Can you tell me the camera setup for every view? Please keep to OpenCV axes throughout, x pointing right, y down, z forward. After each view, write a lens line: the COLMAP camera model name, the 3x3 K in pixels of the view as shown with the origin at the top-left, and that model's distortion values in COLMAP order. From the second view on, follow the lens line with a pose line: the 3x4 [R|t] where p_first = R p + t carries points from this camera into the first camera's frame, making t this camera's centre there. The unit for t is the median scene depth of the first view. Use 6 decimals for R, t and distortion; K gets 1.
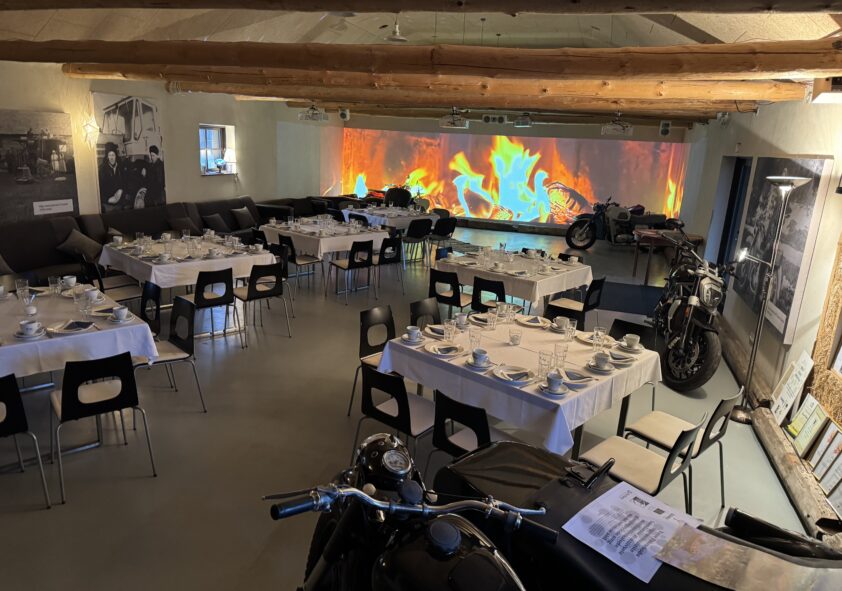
lens RADIAL K [[608.0, 0, 417.4], [0, 608.0, 311.6], [0, 0, 1]] dist [0.010776, -0.004758]
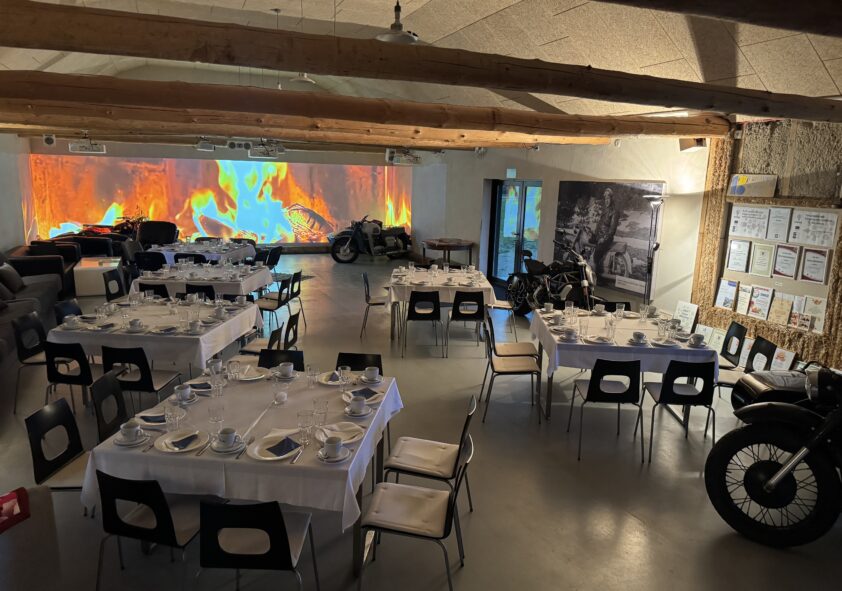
lens RADIAL K [[602.5, 0, 421.0], [0, 602.5, 295.5], [0, 0, 1]] dist [0.222041, -0.370590]
pose [[0.763240, -0.158367, 0.626407, -0.542080], [0.187385, 0.982084, 0.019971, -0.065958], [-0.618347, 0.102136, 0.779240, 0.088380]]
